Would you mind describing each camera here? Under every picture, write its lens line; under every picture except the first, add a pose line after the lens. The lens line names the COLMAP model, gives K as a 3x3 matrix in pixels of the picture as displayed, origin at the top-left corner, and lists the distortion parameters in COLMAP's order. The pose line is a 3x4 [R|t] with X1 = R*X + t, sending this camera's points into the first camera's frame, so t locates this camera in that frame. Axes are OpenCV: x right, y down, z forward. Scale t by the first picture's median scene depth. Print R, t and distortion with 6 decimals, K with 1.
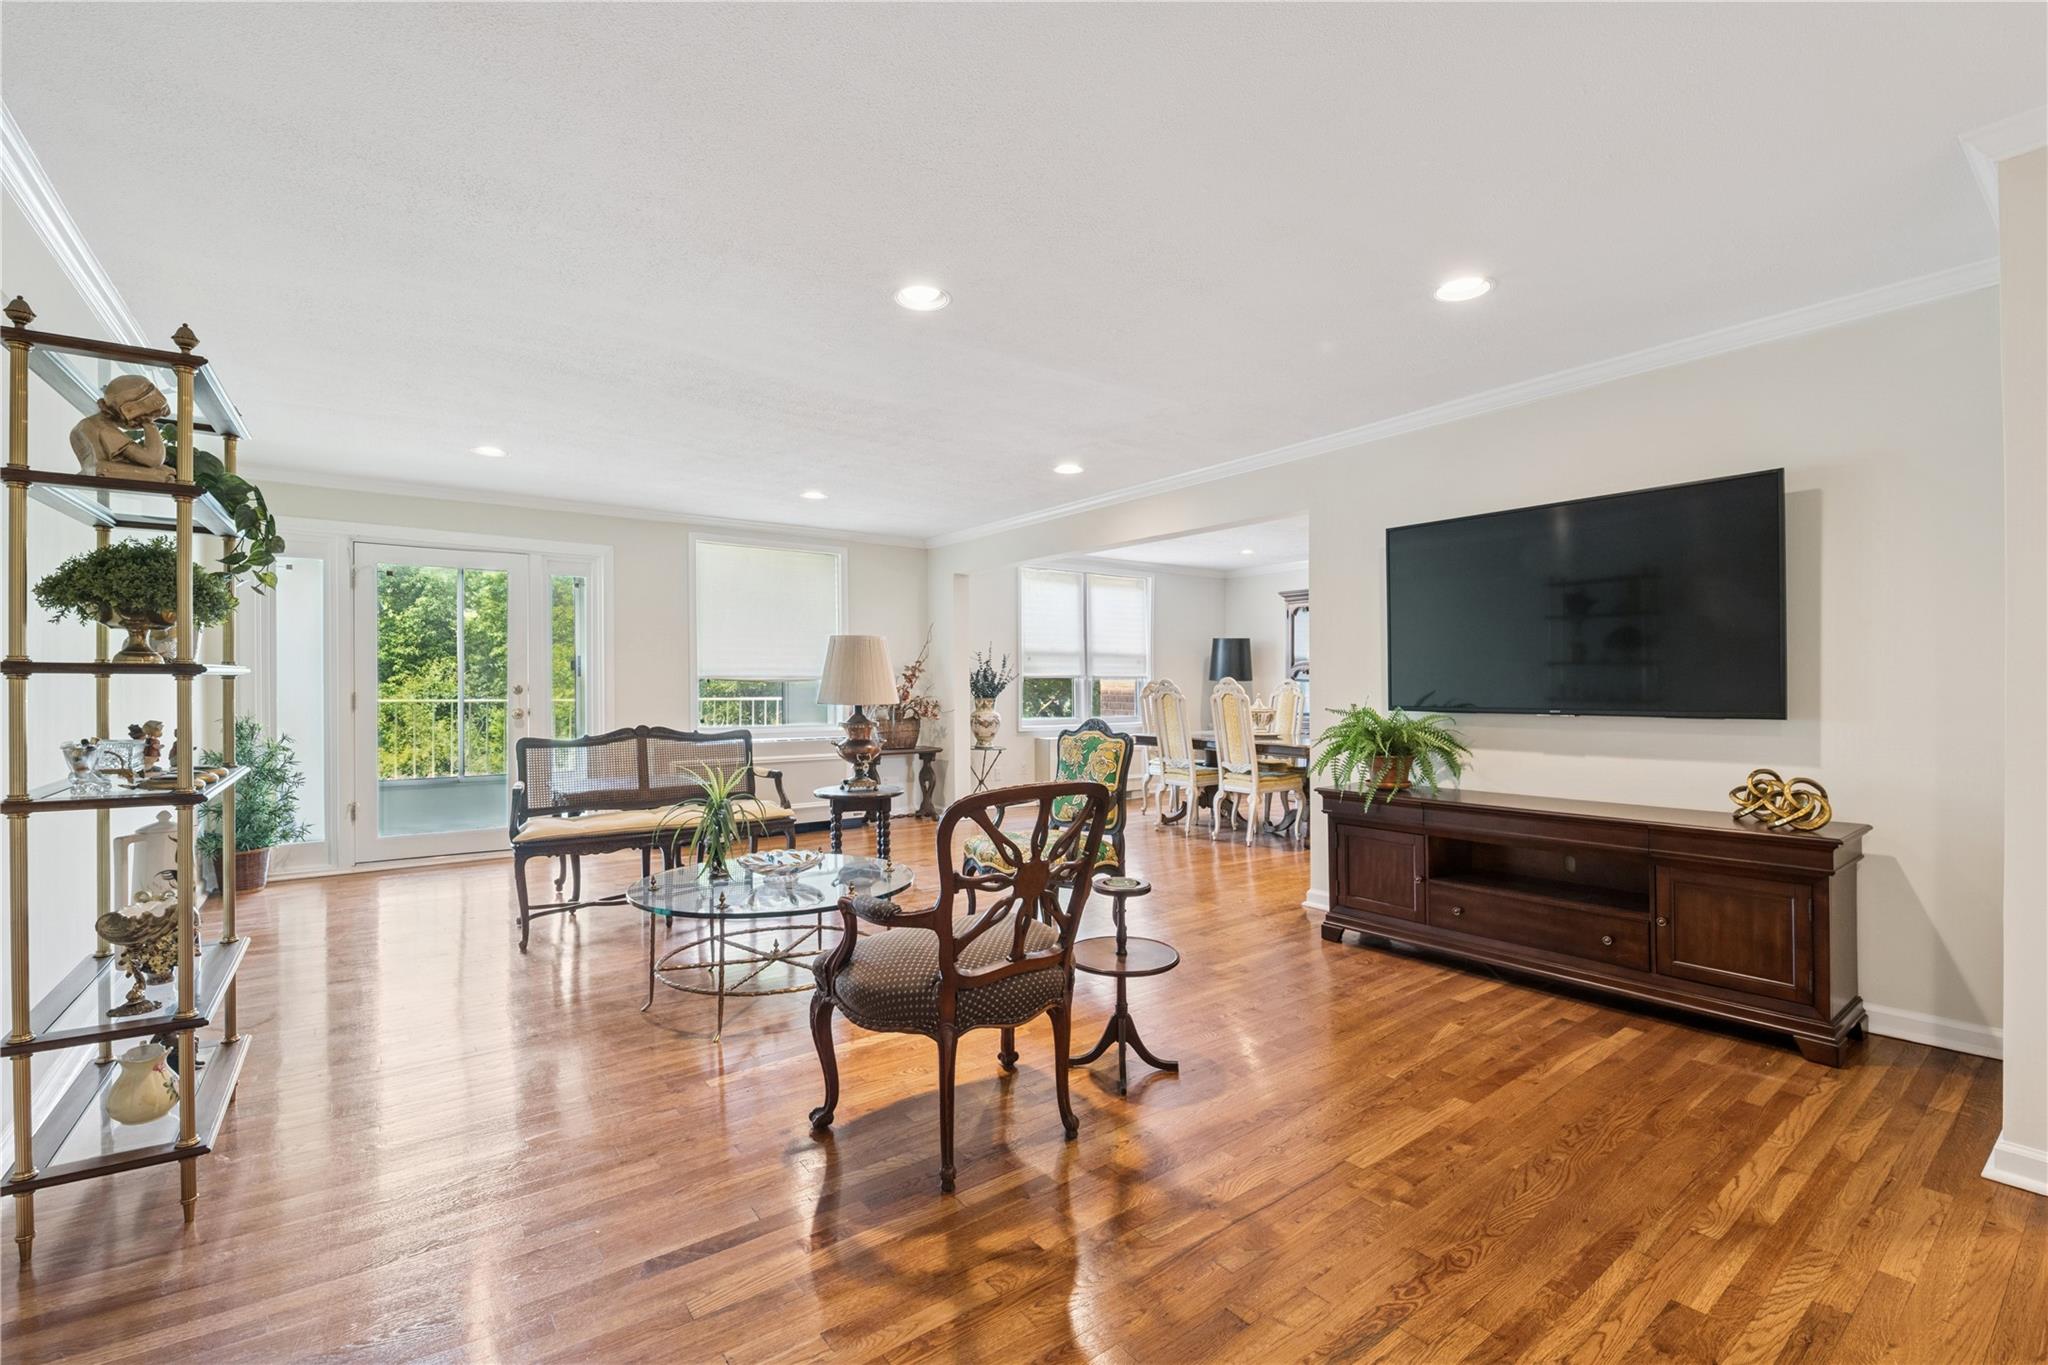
lens RADIAL K [[890.0, 0, 1058.8], [0, 890.0, 676.6], [0, 0, 1]] dist [0.015781, -0.012105]
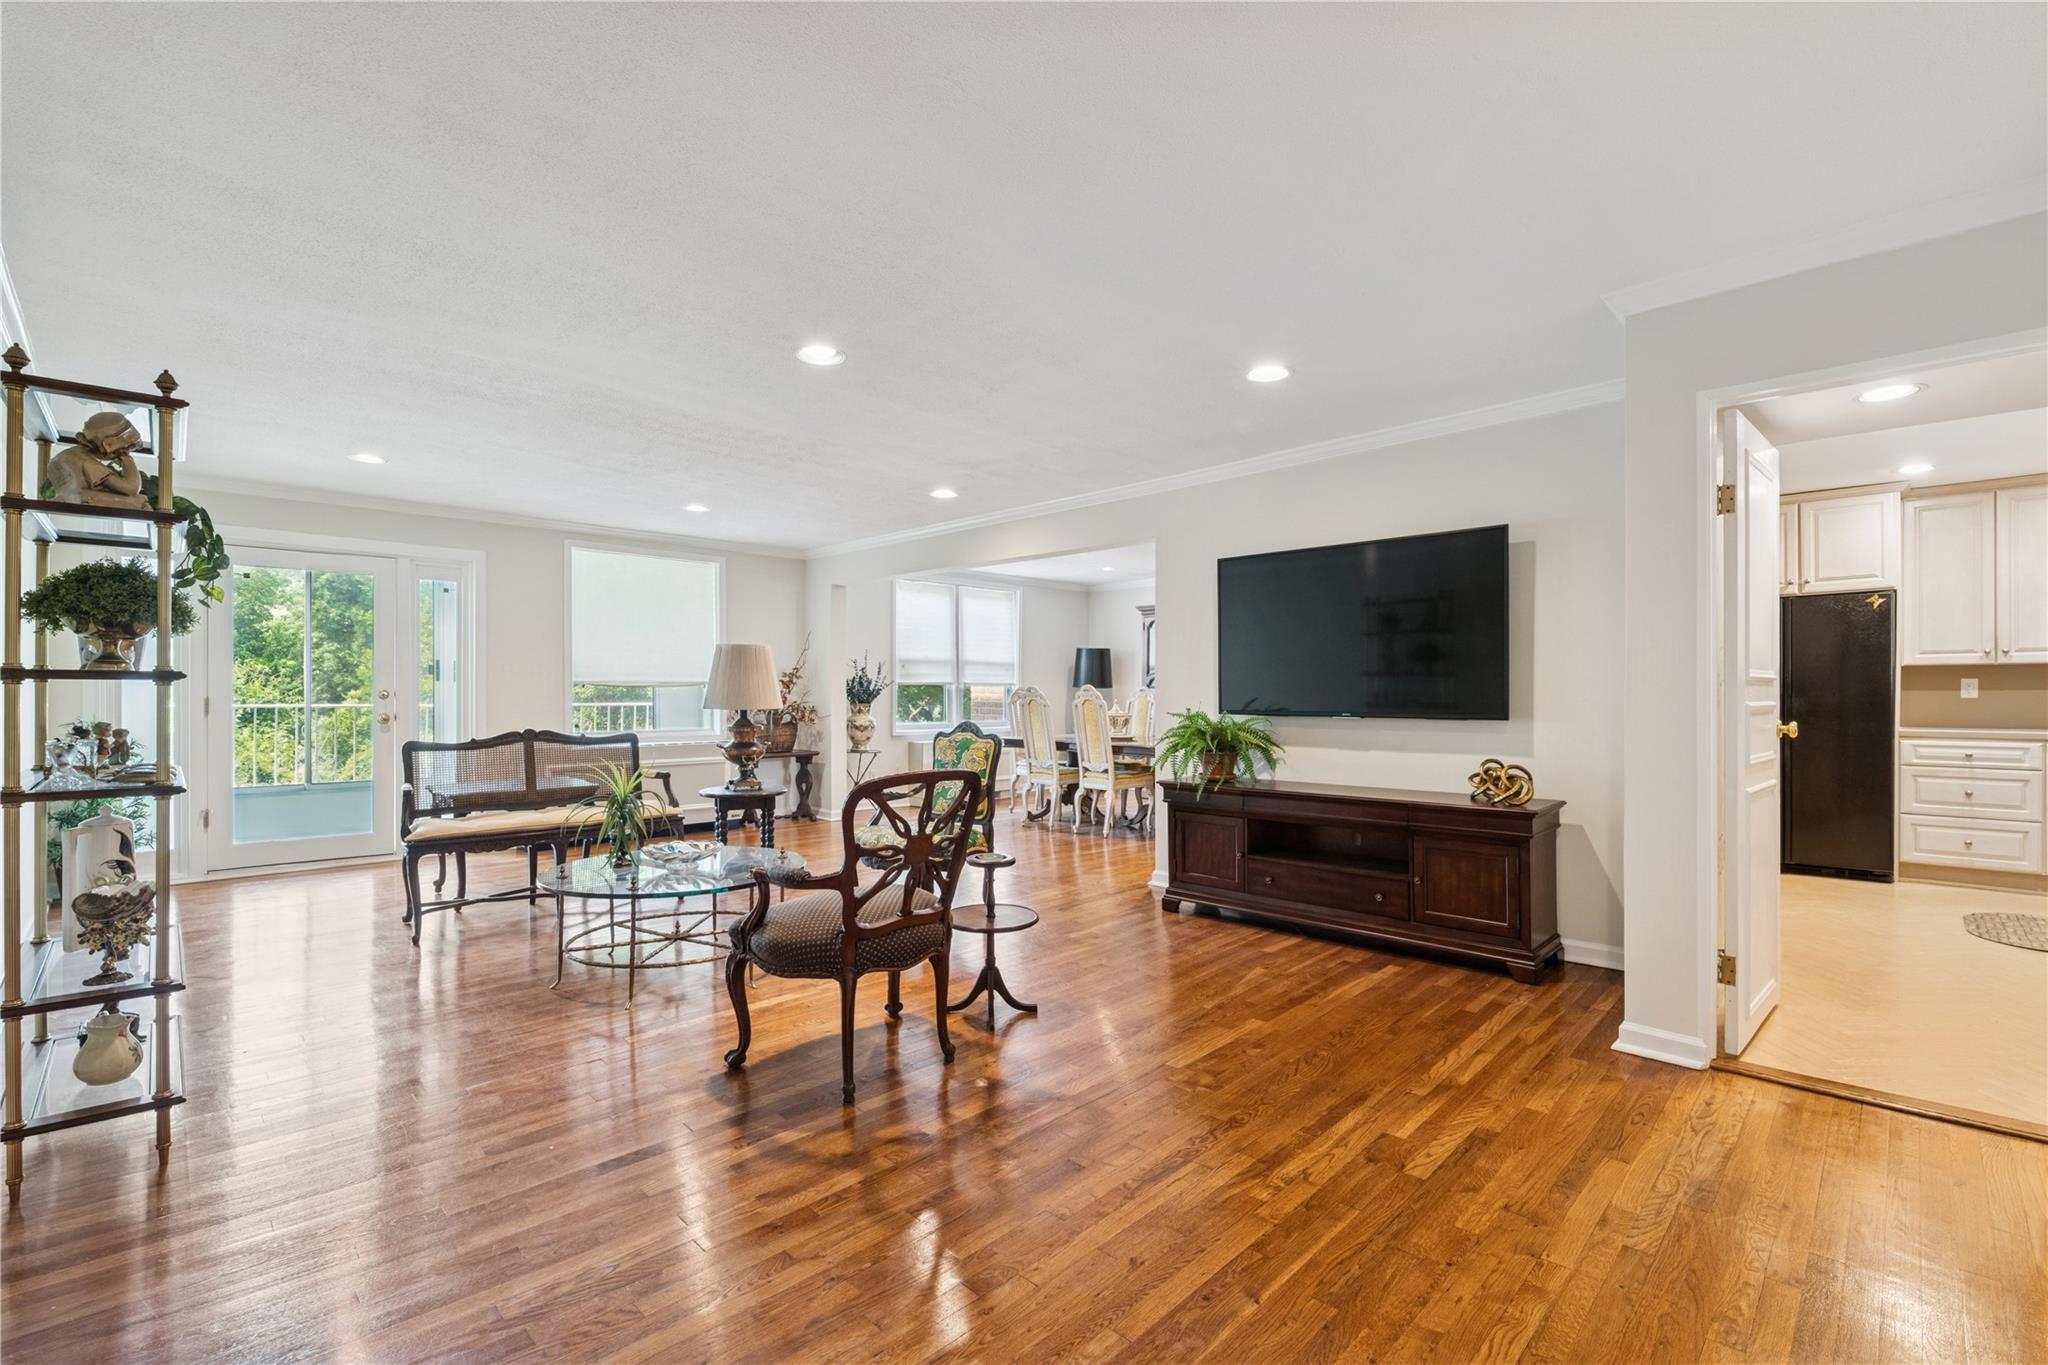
lens RADIAL K [[890.0, 0, 1058.8], [0, 890.0, 676.6], [0, 0, 1]] dist [0.015781, -0.012105]
pose [[0.989214, 0.005619, 0.146371, -0.012577], [-0.004571, 0.999961, -0.007495, -0.001894], [-0.146407, 0.006745, 0.989201, -0.154676]]
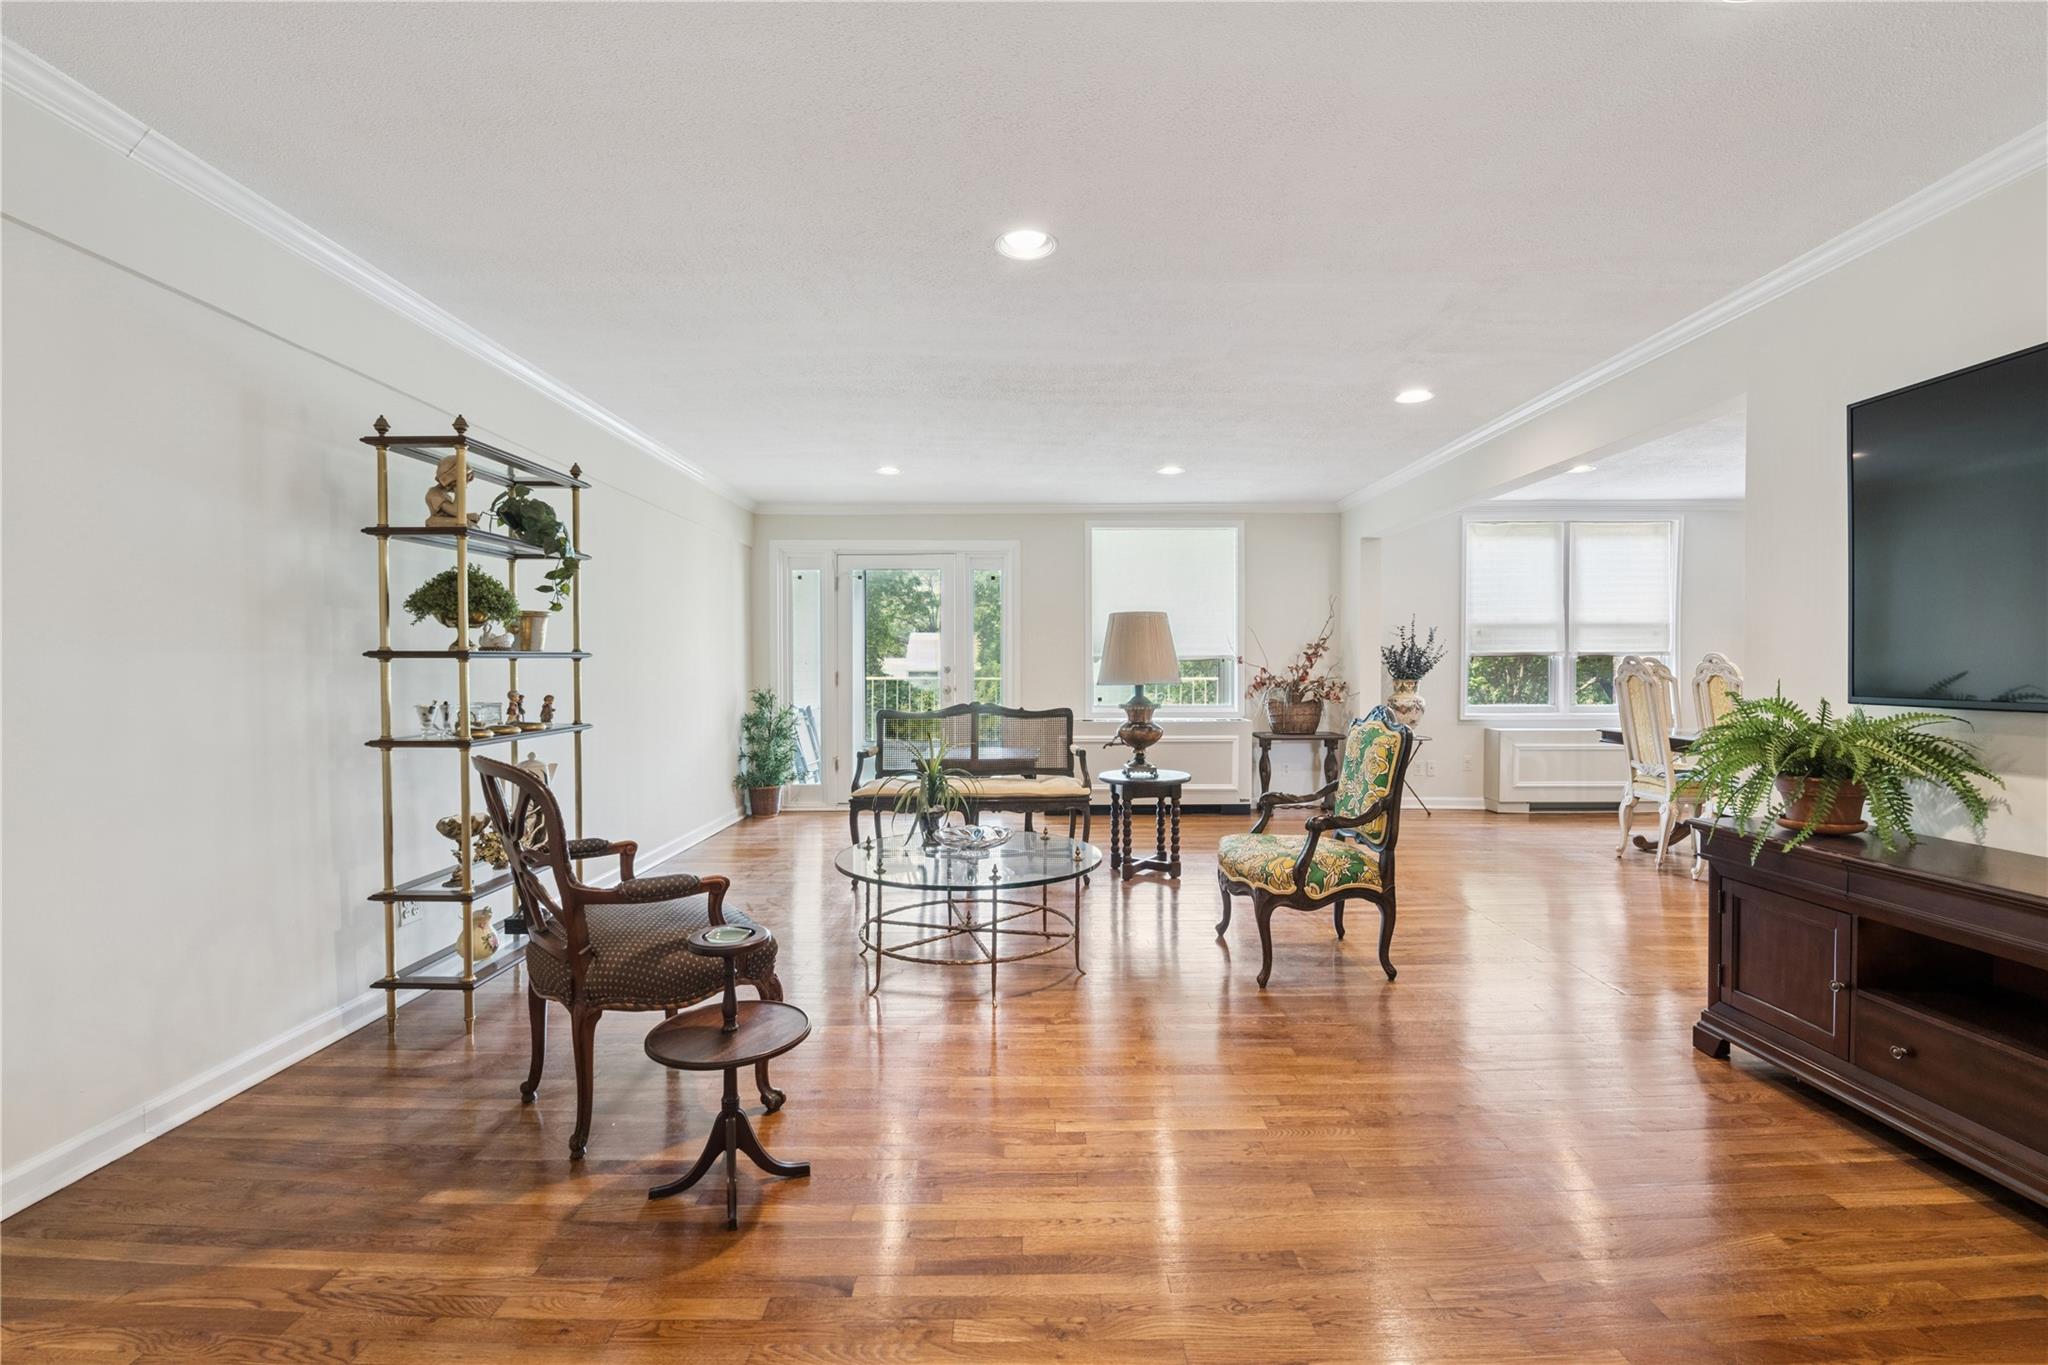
lens RADIAL K [[897.7, 0, 1060.8], [0, 897.7, 674.8], [0, 0, 1]] dist [0.000845, -0.011497]
pose [[0.800977, 0.003655, -0.598684, 0.364072], [0.008299, 0.999818, 0.017207, 0.004109], [0.598638, -0.018751, 0.800800, 0.227320]]
